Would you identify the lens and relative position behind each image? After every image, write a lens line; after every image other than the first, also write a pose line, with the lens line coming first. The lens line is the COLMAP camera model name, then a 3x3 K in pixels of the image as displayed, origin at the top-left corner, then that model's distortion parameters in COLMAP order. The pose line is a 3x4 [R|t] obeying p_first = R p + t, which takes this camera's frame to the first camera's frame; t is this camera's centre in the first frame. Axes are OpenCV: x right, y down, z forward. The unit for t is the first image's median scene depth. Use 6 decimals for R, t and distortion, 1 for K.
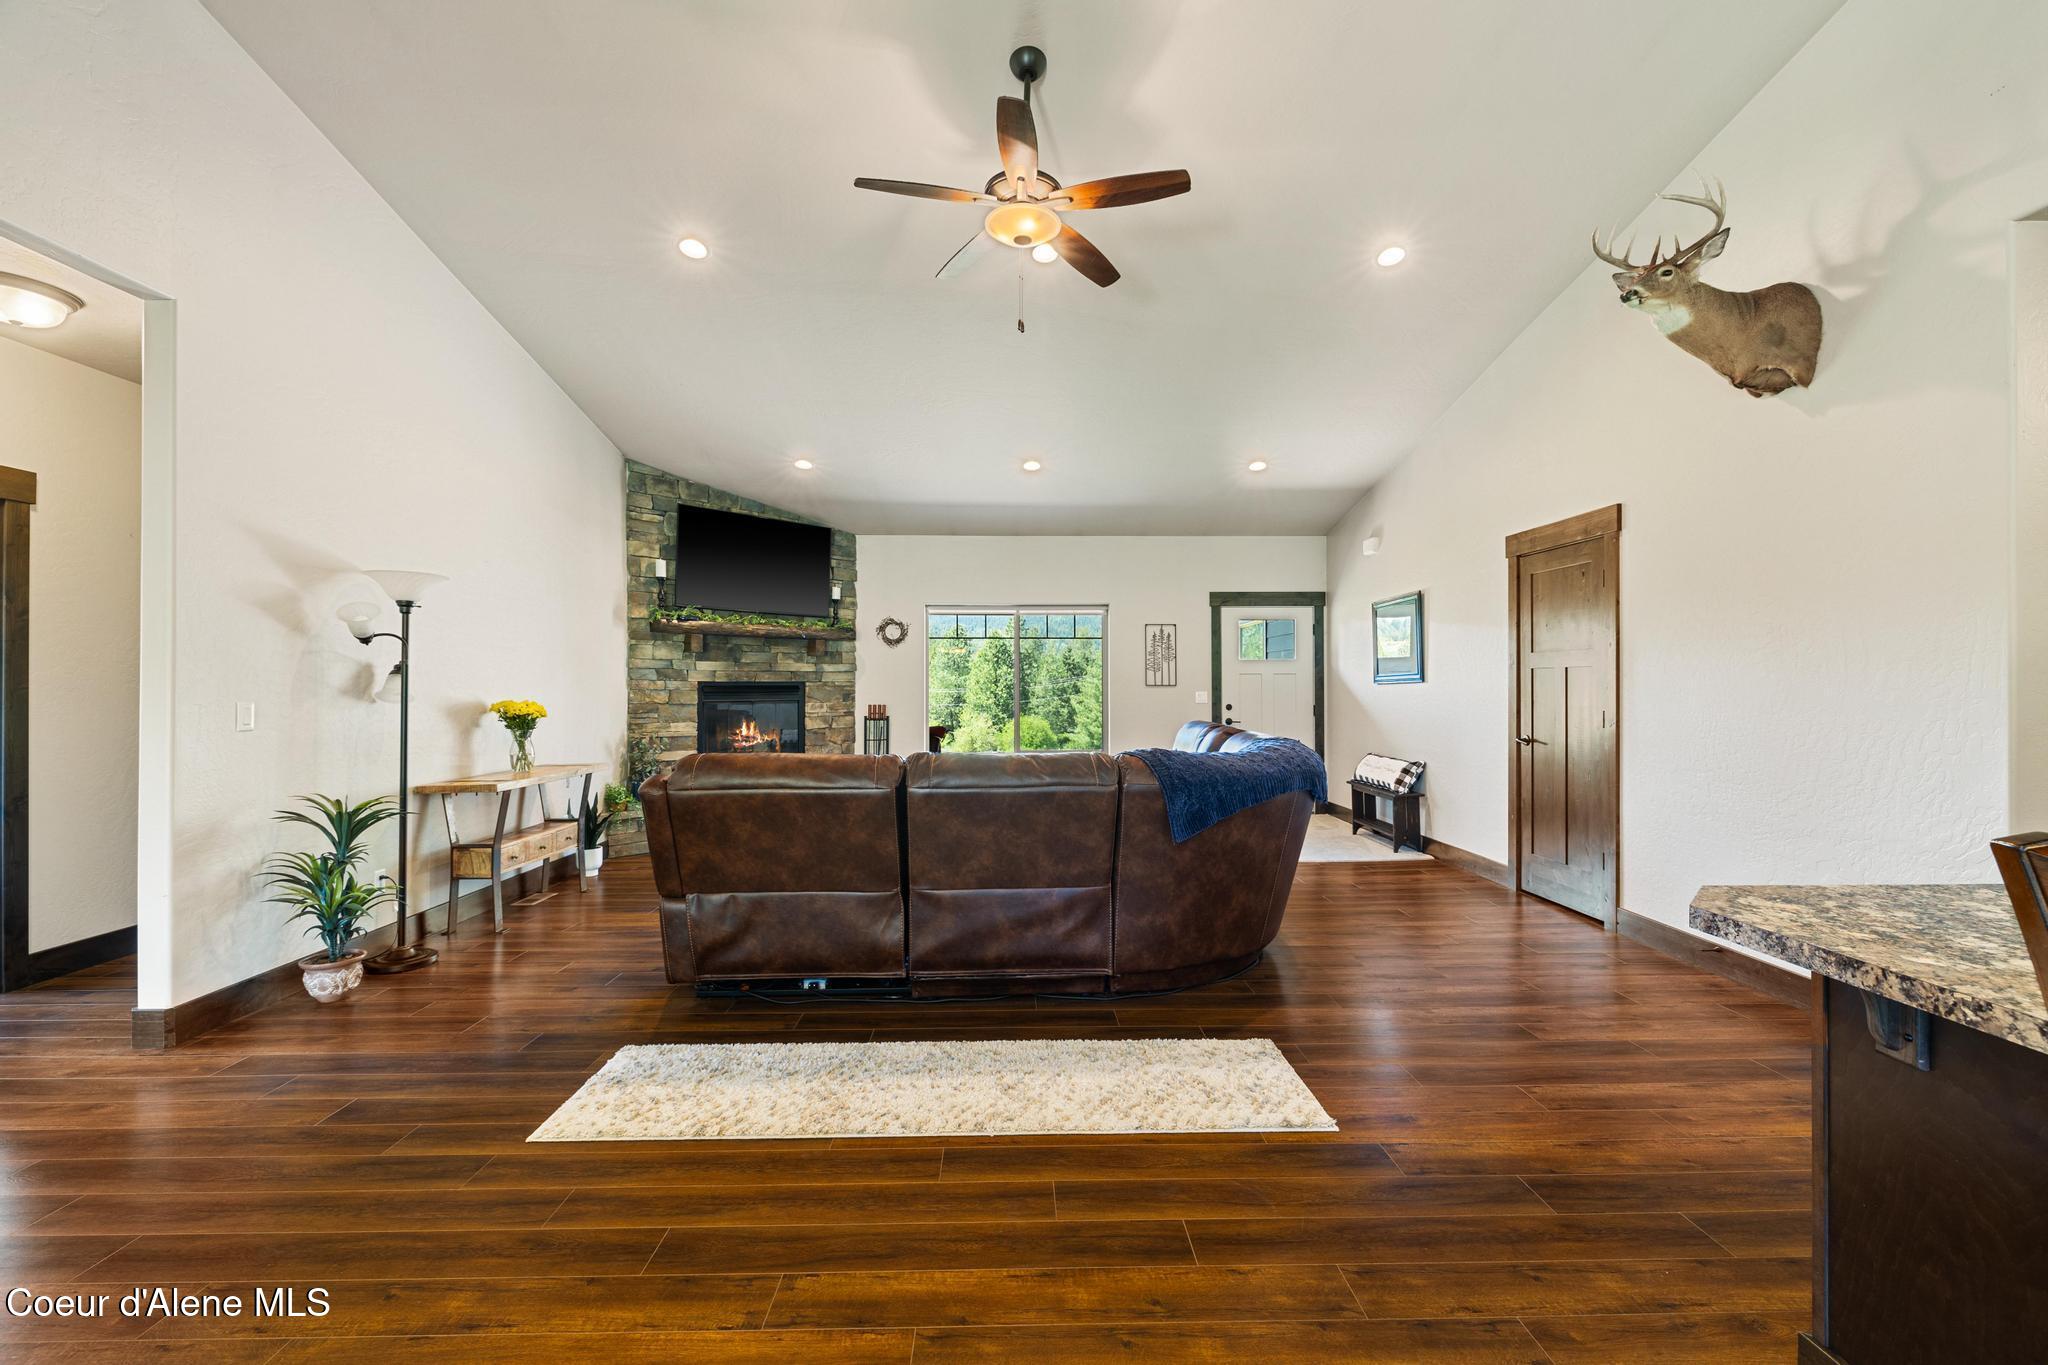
lens RADIAL K [[853.3, 0, 1029.4], [0, 853.3, 673.9], [0, 0, 1]] dist [-0.004665, 0.000072]
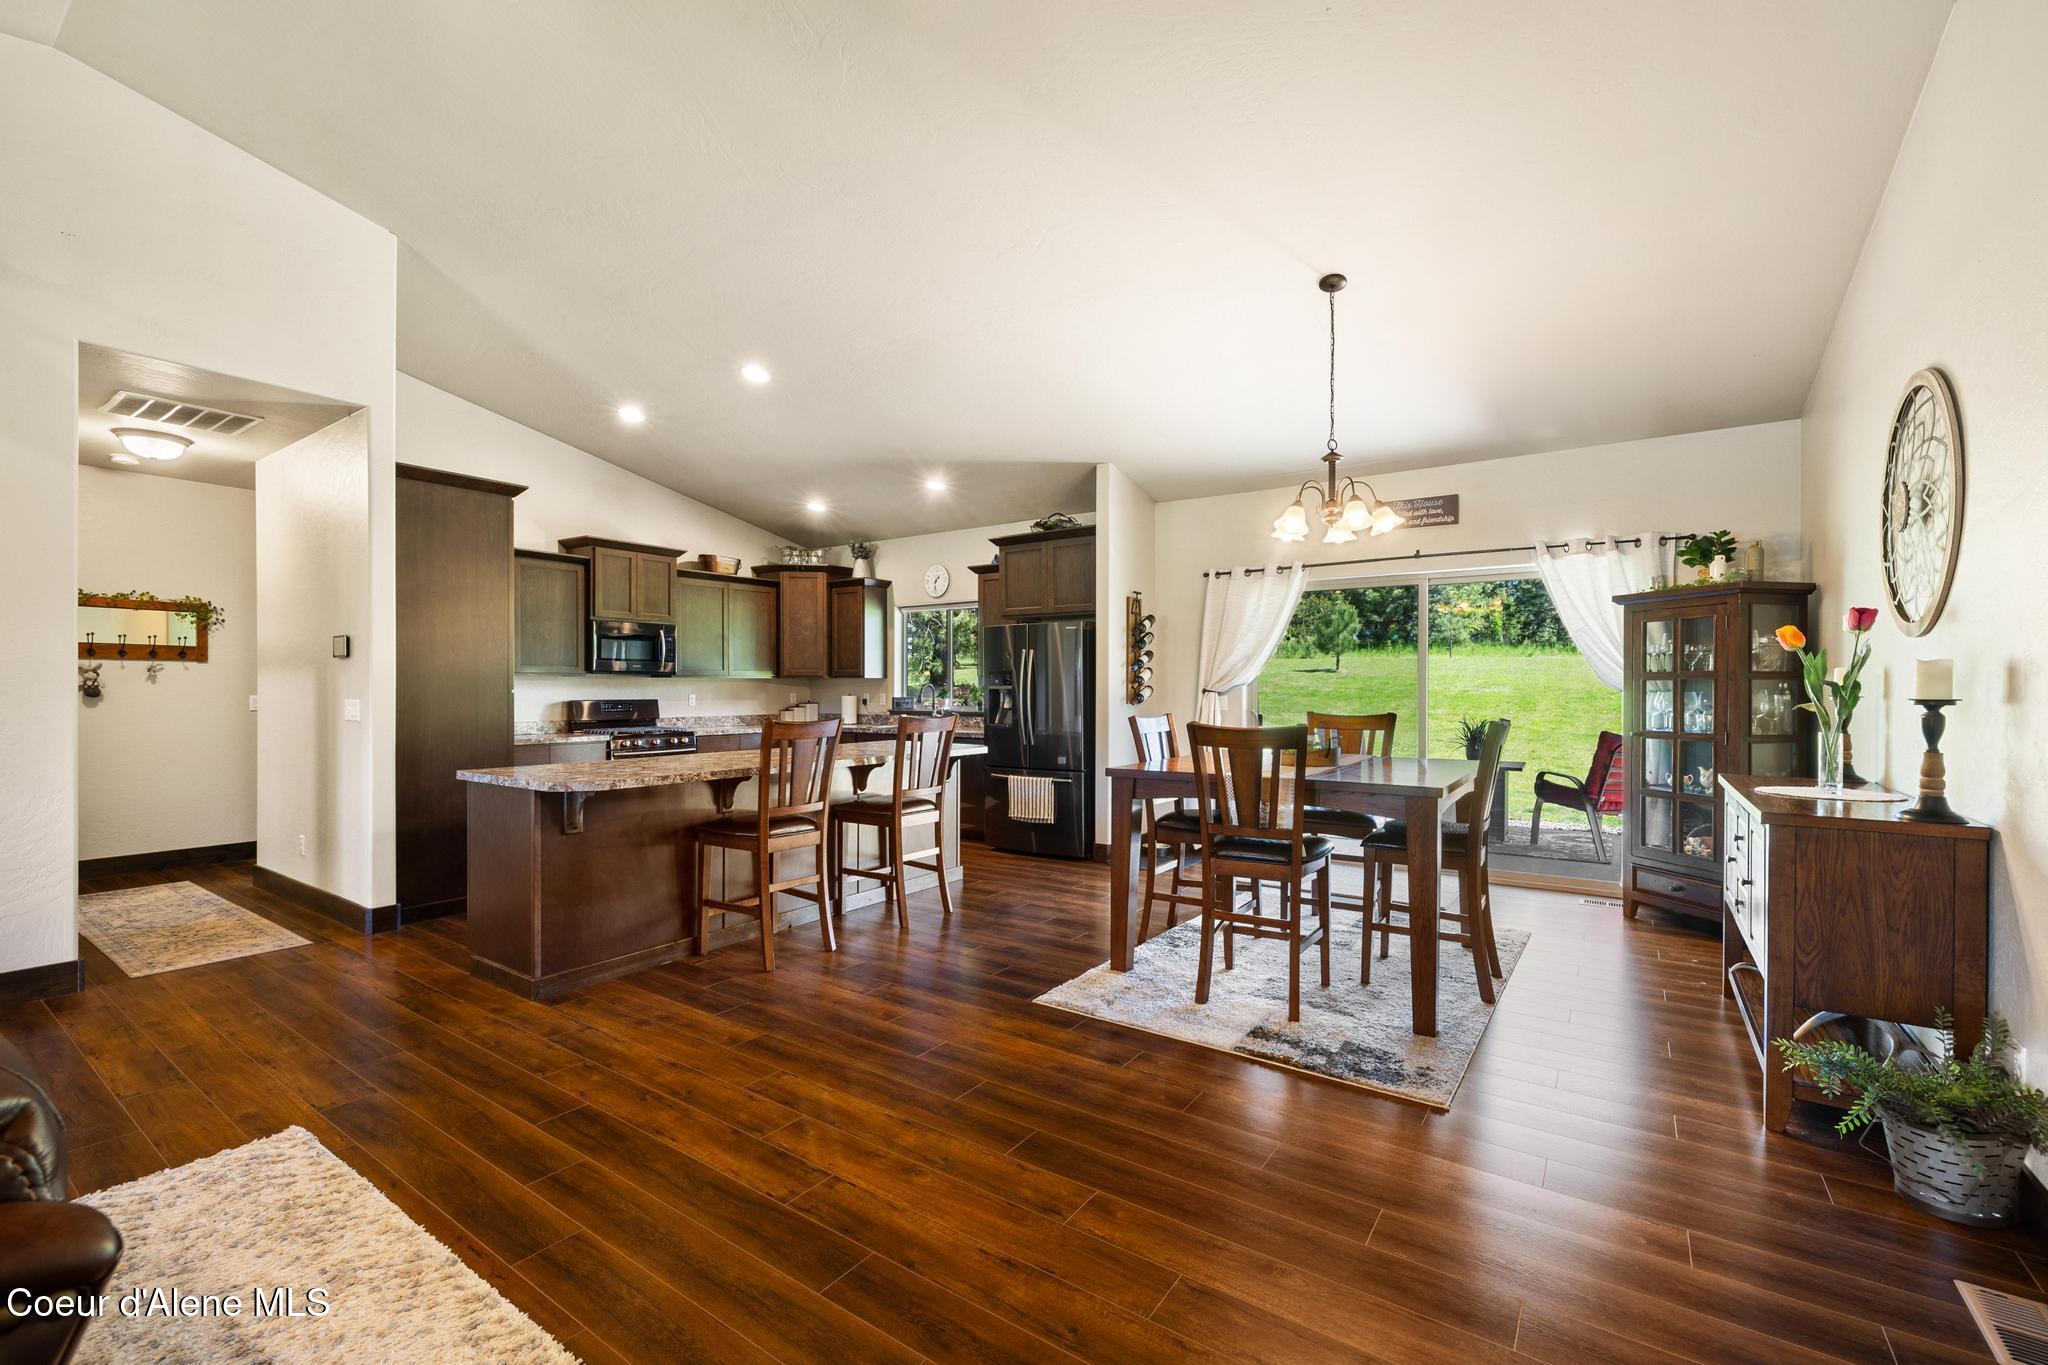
lens RADIAL K [[858.4, 0, 1025.0], [0, 858.4, 687.0], [0, 0, 1]] dist [-0.004561, 0.000680]
pose [[-0.806364, 0.000854, 0.591419, -0.329859], [-0.008461, 0.999880, -0.012980, 0.007067], [-0.591359, -0.015470, -0.806260, 0.469236]]
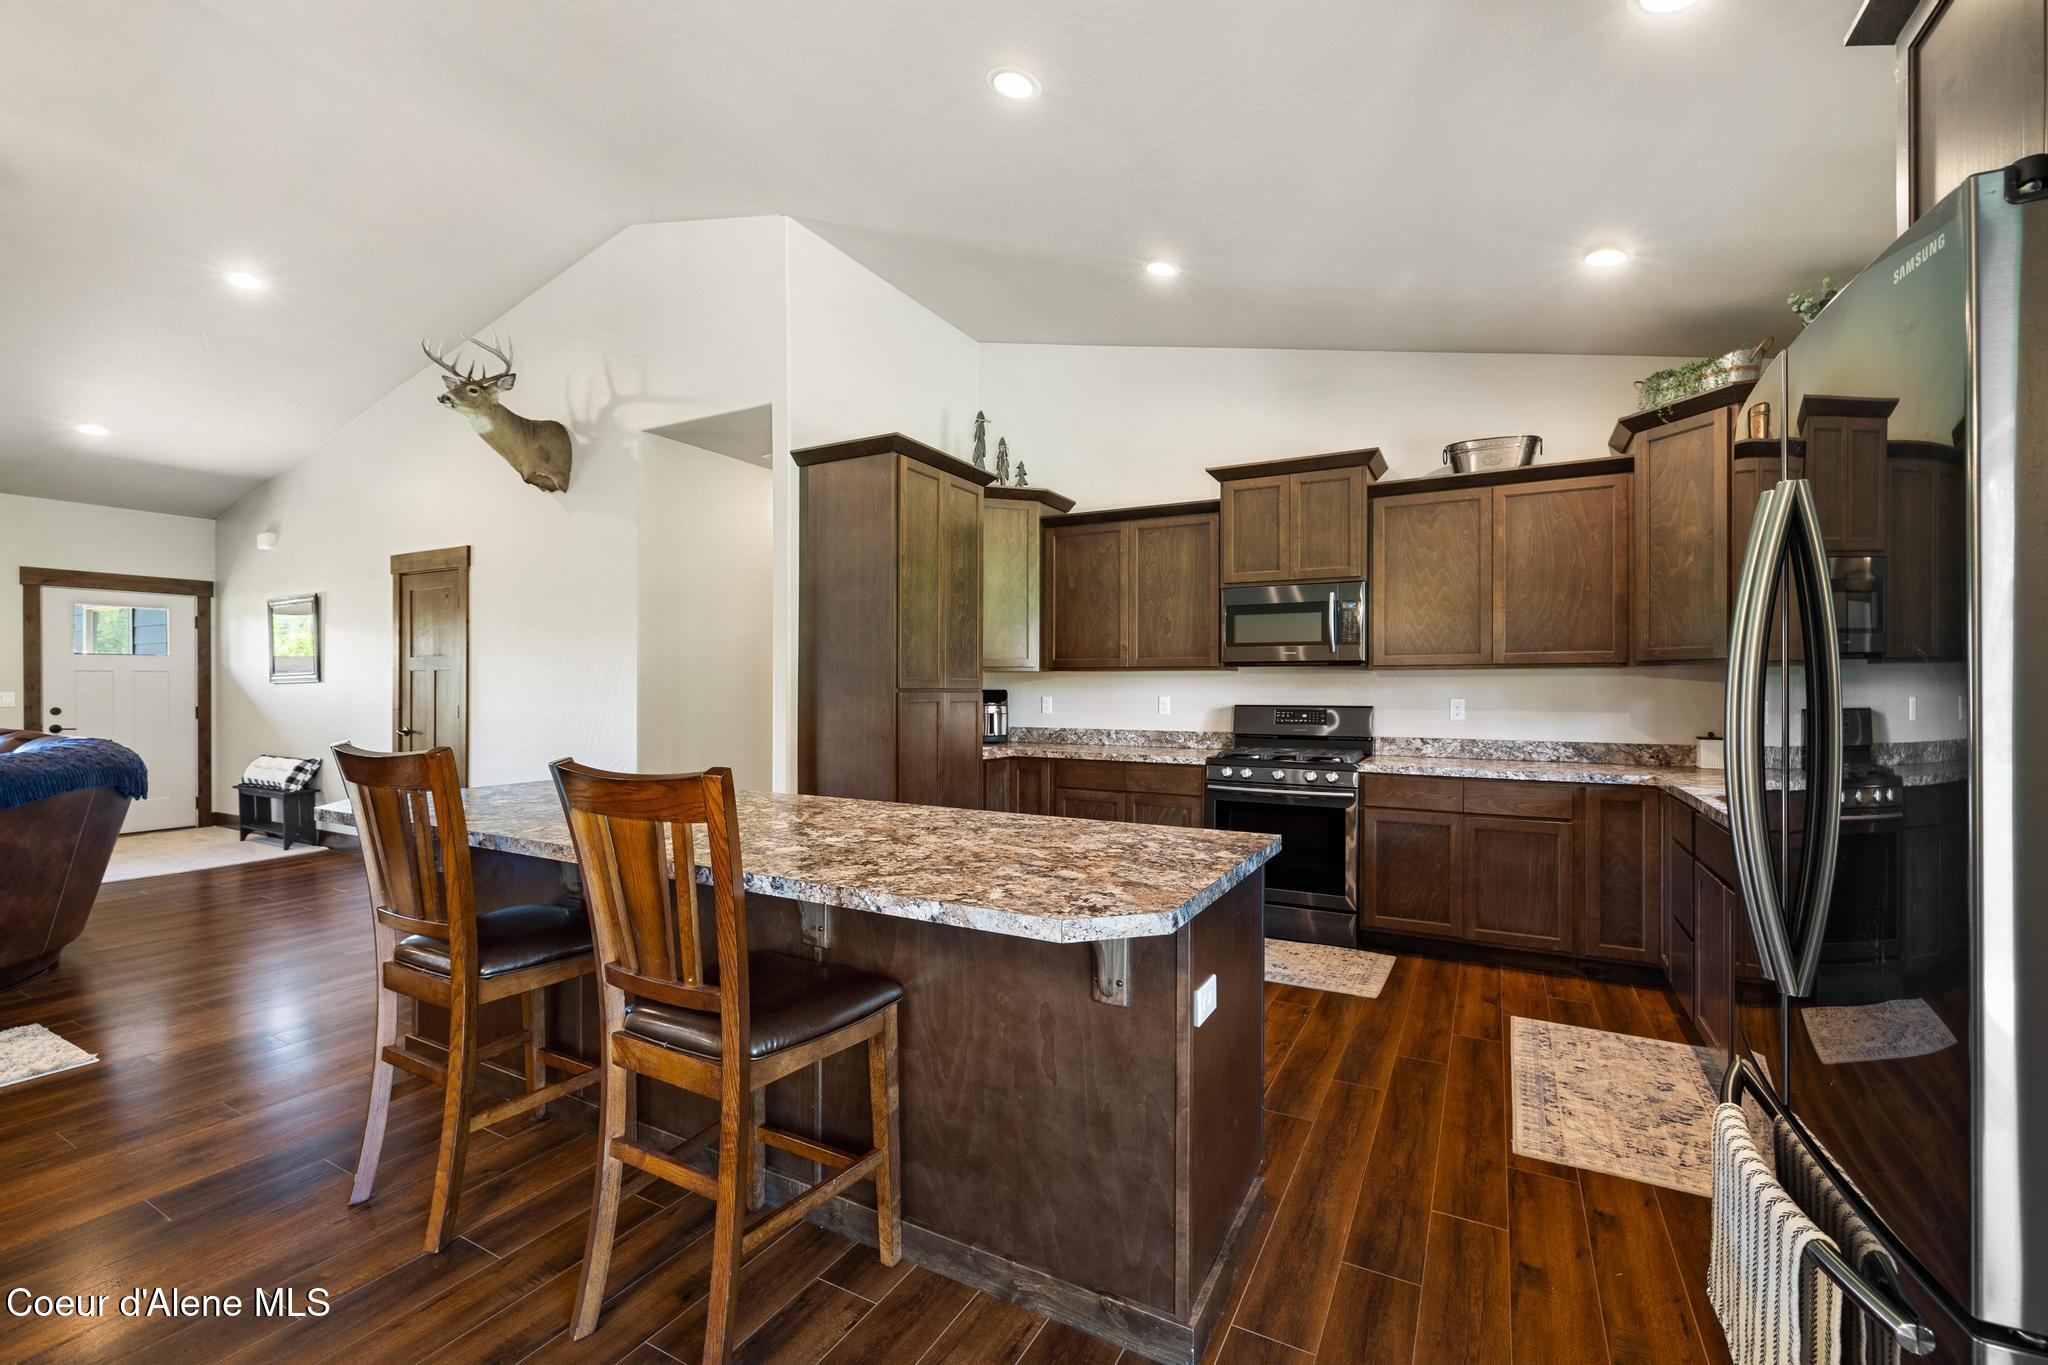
lens RADIAL K [[858.4, 0, 1025.0], [0, 858.4, 687.0], [0, 0, 1]] dist [-0.004561, 0.000680]
pose [[0.503456, -0.000571, 0.864021, -0.005469], [-0.013812, 0.999867, 0.008709, -0.004682], [-0.863911, -0.016319, 0.503381, -0.253277]]
